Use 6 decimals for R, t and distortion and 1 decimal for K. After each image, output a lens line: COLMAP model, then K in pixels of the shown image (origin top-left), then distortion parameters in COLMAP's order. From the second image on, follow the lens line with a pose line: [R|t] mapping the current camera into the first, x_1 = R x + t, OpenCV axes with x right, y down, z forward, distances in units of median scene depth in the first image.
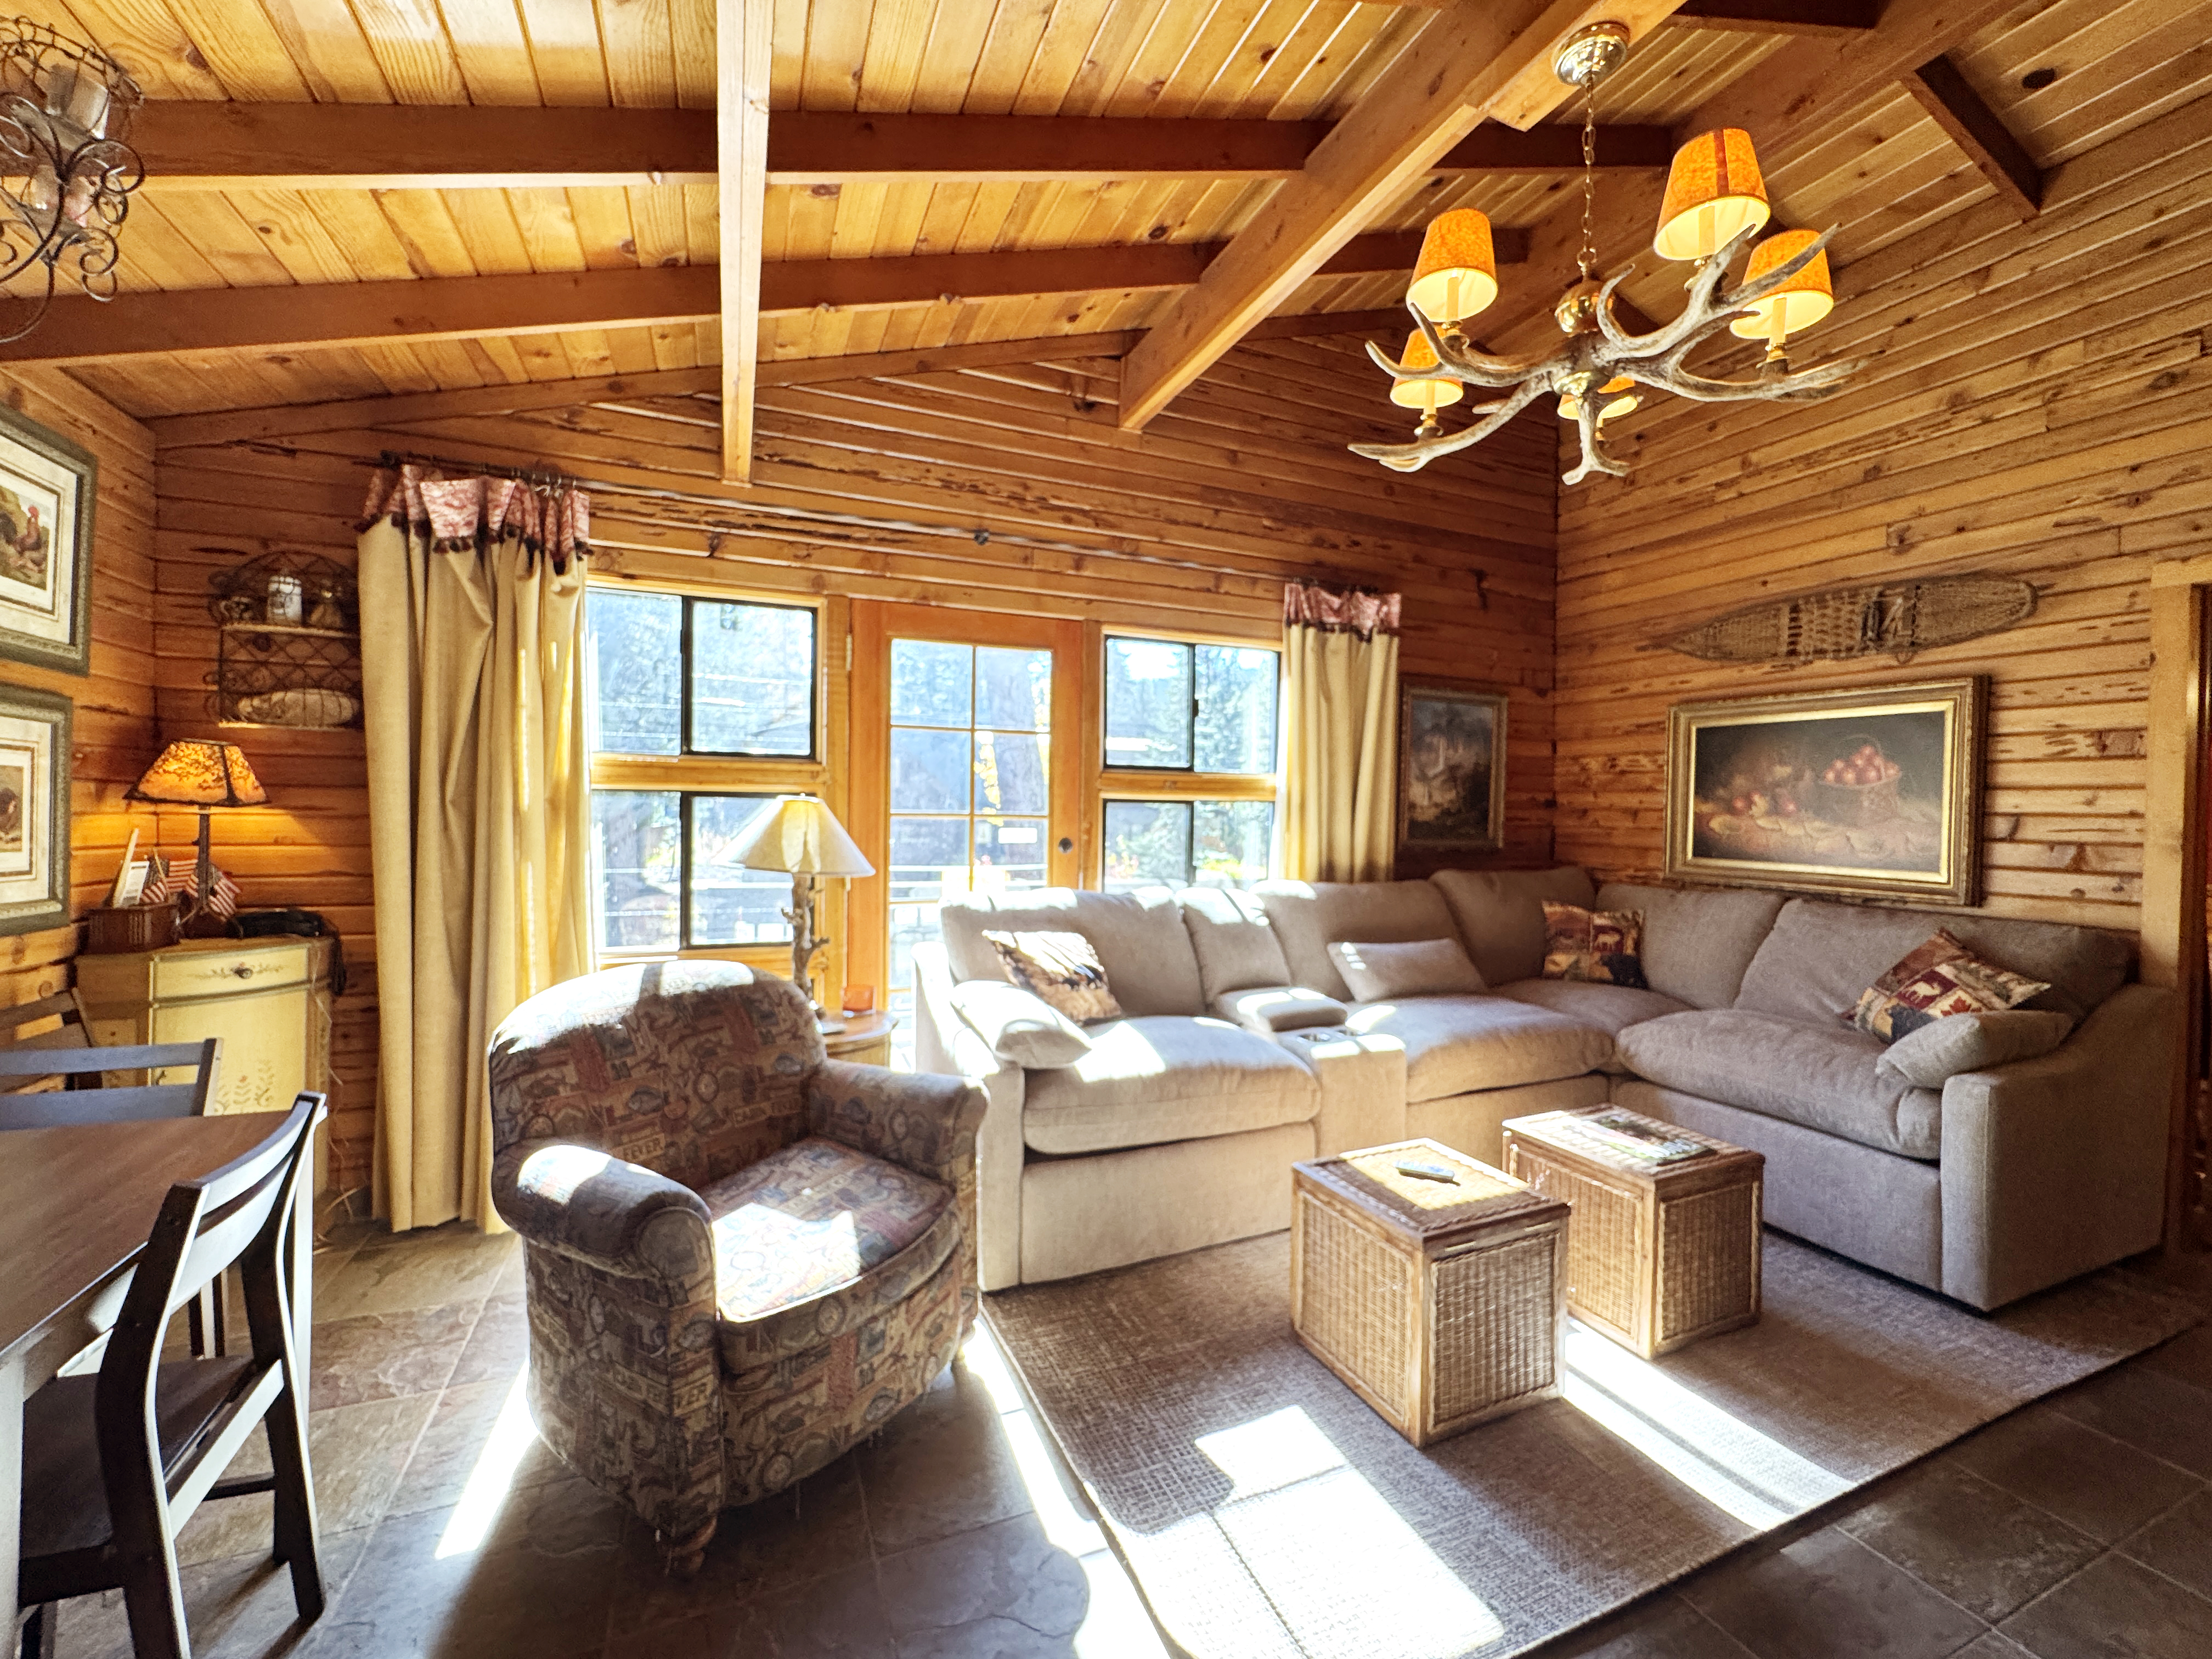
lens RADIAL K [[897.3, 0, 1106.0], [0, 897.3, 829.5], [0, 0, 1]] dist [-0.003518, -0.000404]
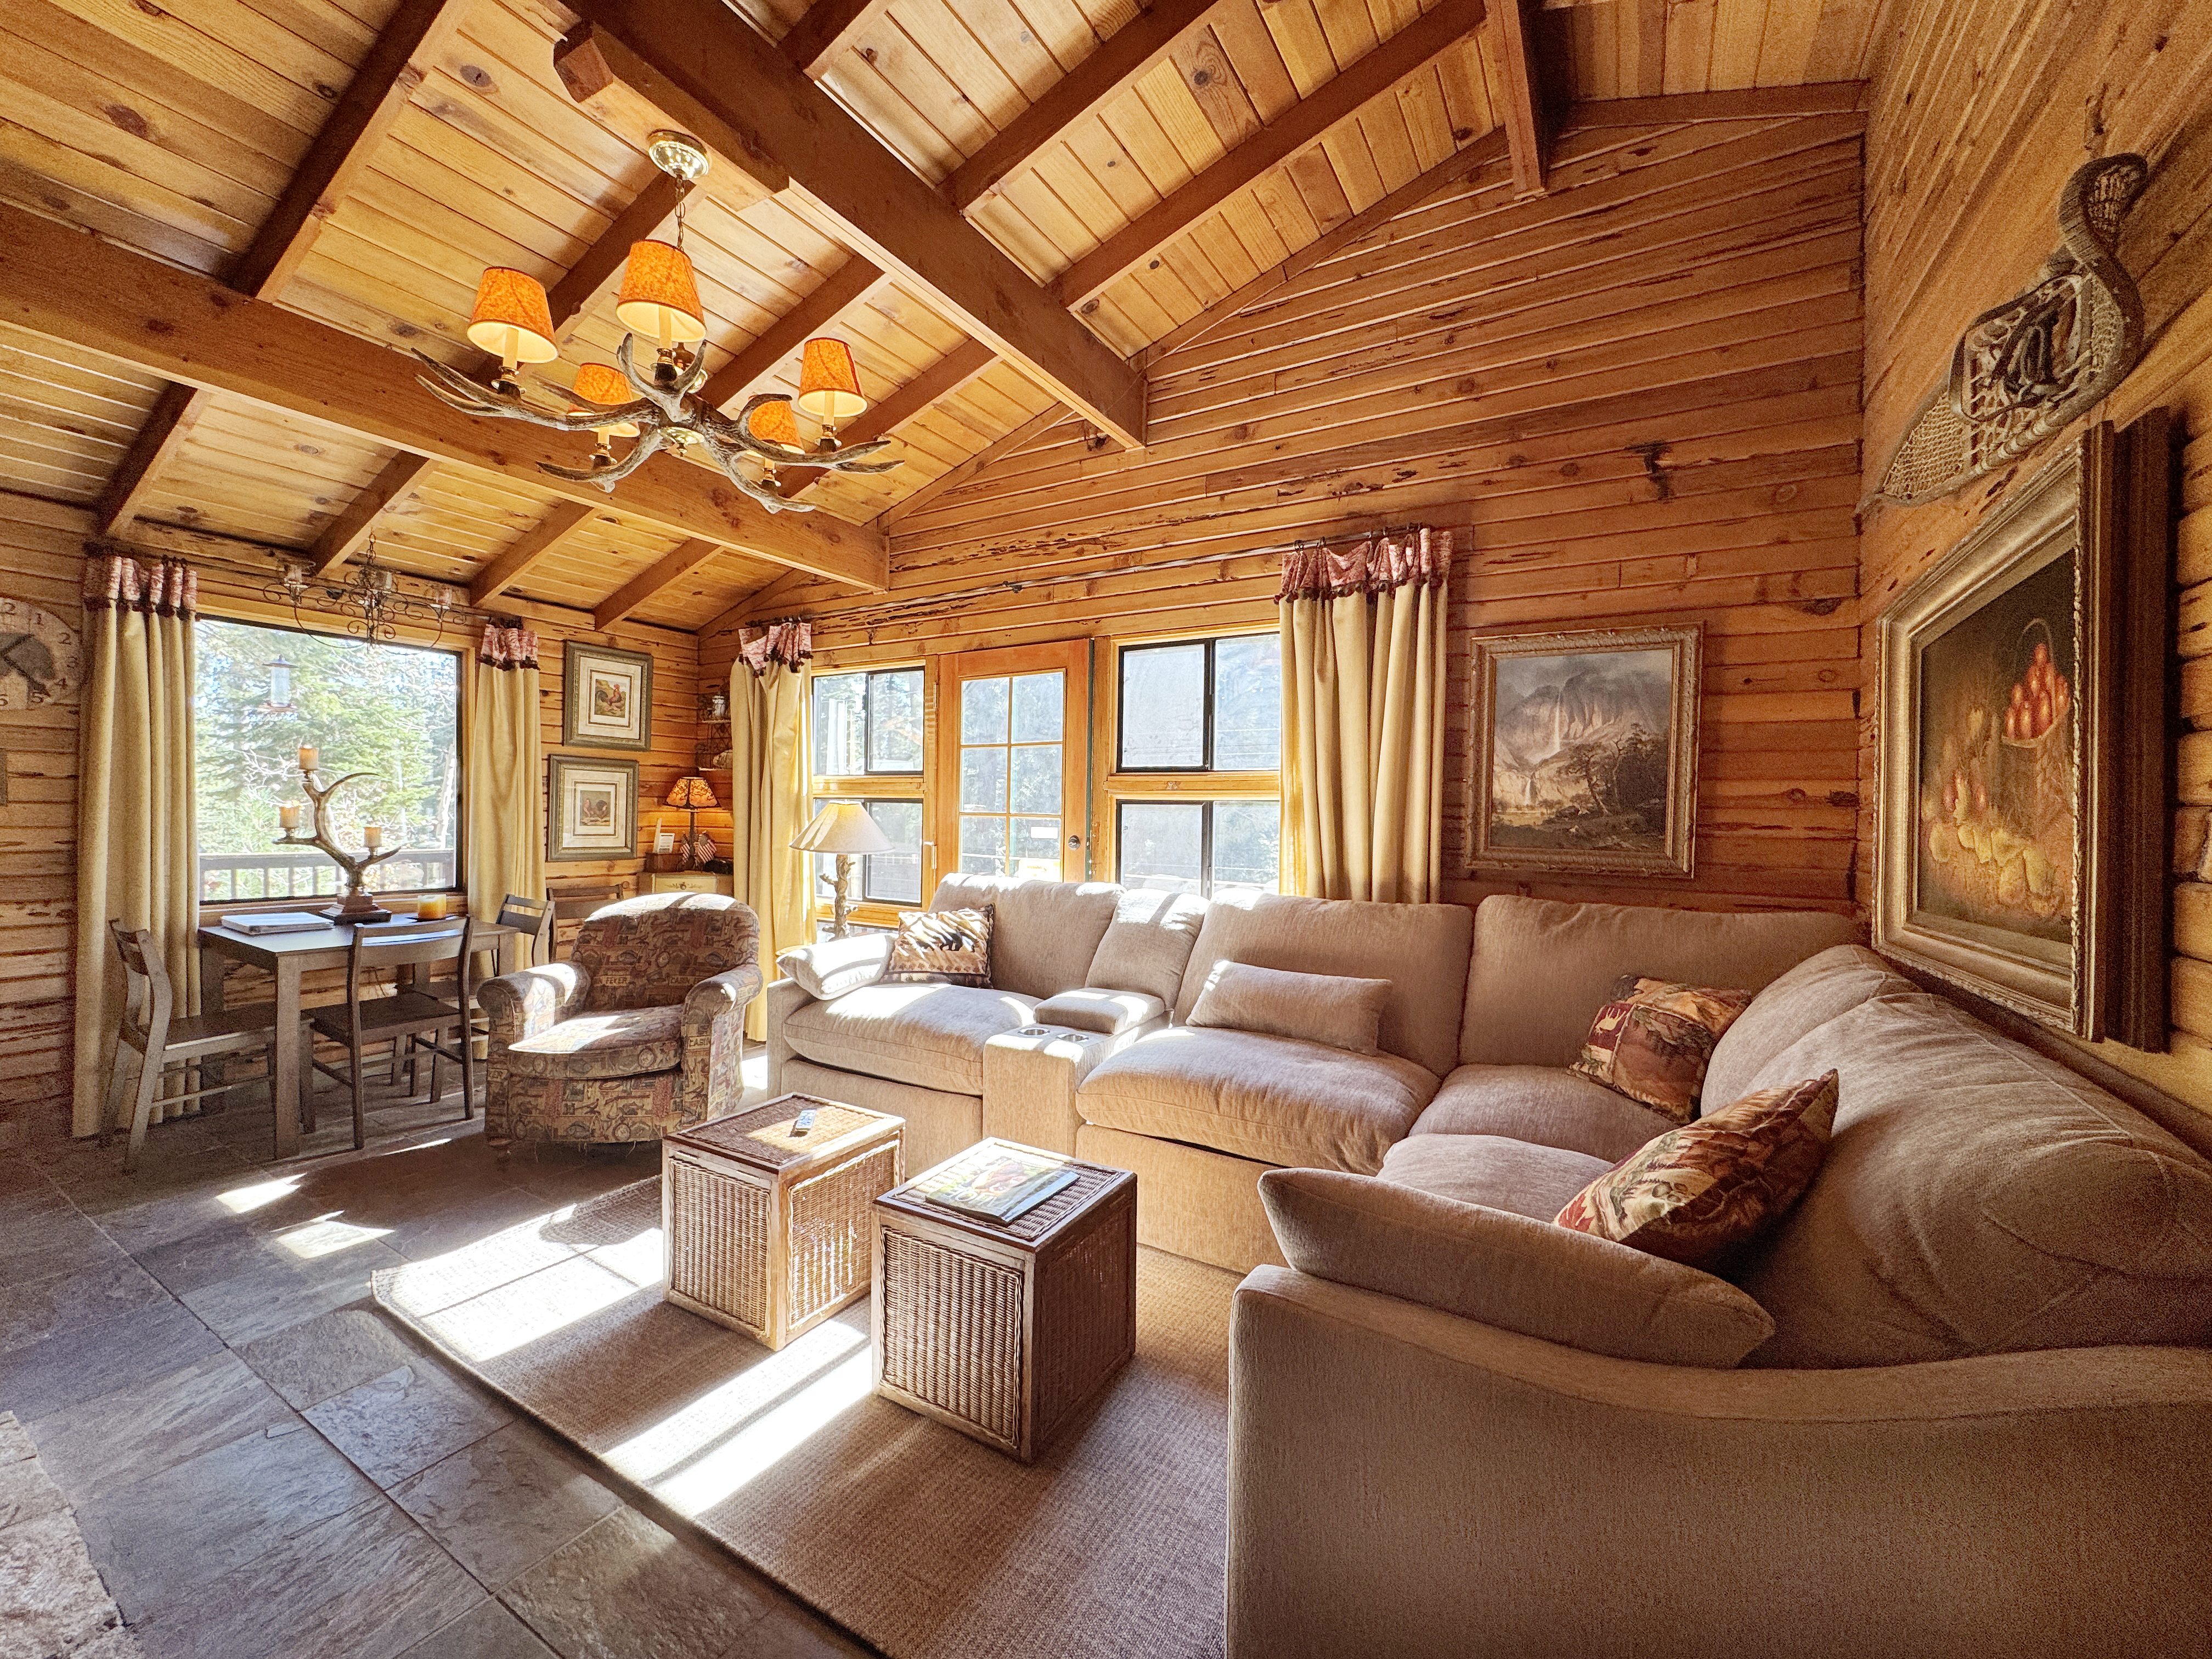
lens RADIAL K [[892.5, 0, 1095.1], [0, 892.5, 824.4], [0, 0, 1]] dist [-0.002449, -0.000126]
pose [[0.582769, 0.007252, -0.812605, 1.029081], [-0.025885, 0.999618, -0.009642, 0.006226], [0.812225, 0.026653, 0.582735, 0.440279]]
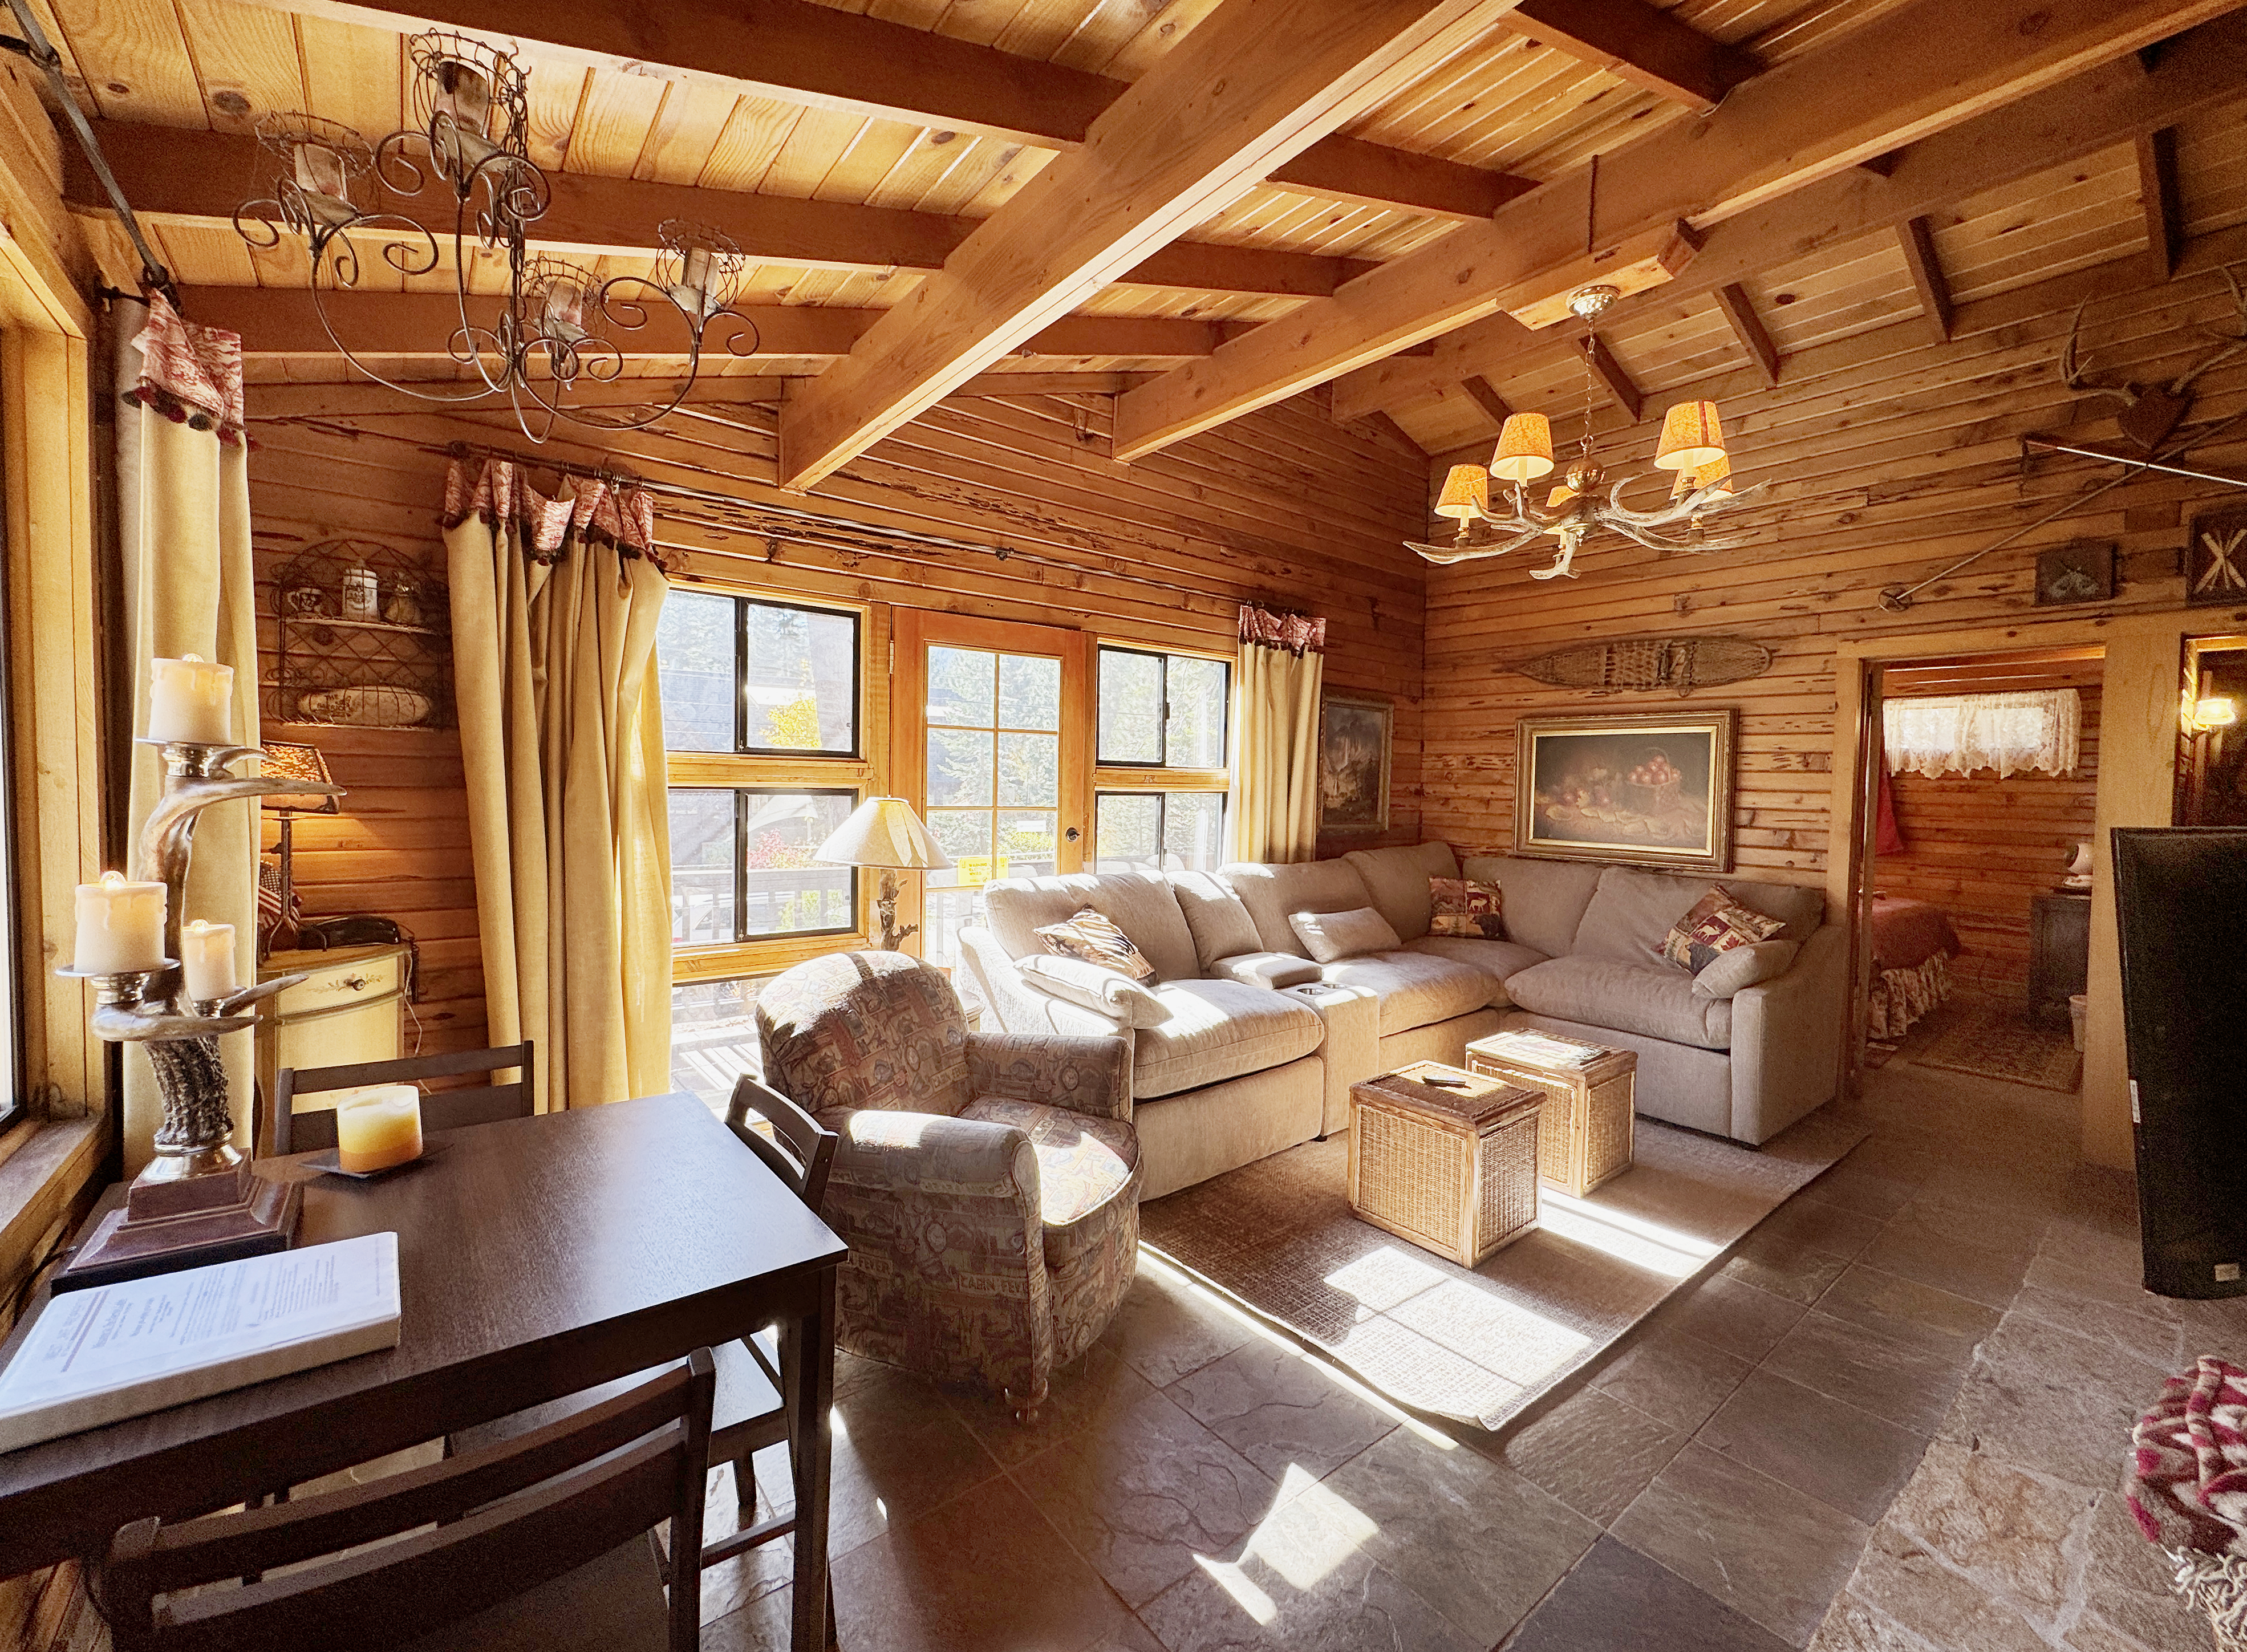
lens RADIAL K [[923.6, 0, 1128.5], [0, 923.6, 819.2], [0, 0, 1]] dist [-0.000915, -0.000200]
pose [[0.962746, -0.005451, 0.270352, -0.334231], [-0.001066, 0.999713, 0.023954, -0.033907], [-0.270405, -0.023349, 0.962464, -0.145692]]
